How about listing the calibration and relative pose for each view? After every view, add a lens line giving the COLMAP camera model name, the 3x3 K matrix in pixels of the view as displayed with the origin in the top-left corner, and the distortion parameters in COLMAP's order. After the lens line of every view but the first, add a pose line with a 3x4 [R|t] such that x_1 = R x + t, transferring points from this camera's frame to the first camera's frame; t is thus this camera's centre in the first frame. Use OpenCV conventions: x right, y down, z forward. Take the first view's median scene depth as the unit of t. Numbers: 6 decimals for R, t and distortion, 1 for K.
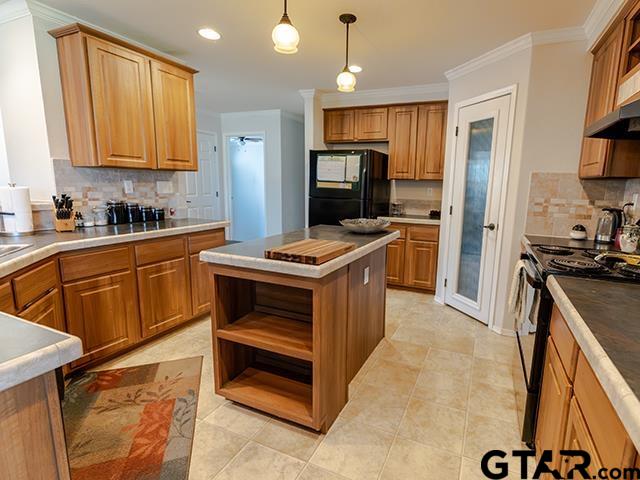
lens RADIAL K [[345.6, 0, 323.5], [0, 345.6, 238.9], [0, 0, 1]] dist [0.004249, 0.001072]
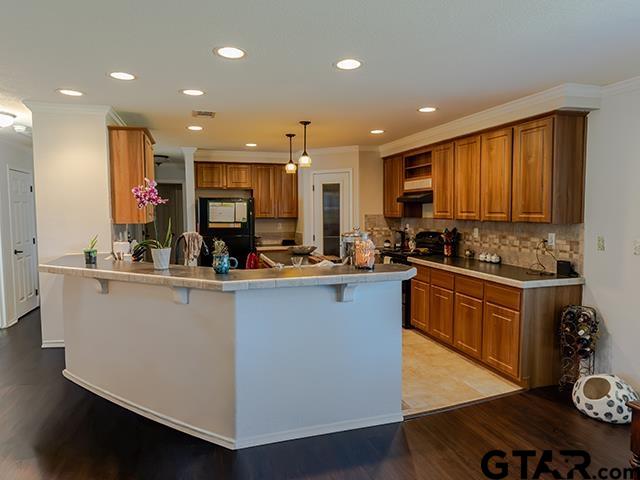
lens RADIAL K [[457.0, 0, 320.1], [0, 457.0, 240.2], [0, 0, 1]] dist [-0.003330, -0.000185]
pose [[0.761818, -0.074345, 0.643511, -0.803653], [0.131967, 0.990372, -0.041810, 0.013481], [-0.634207, 0.116774, 0.764294, -0.494812]]
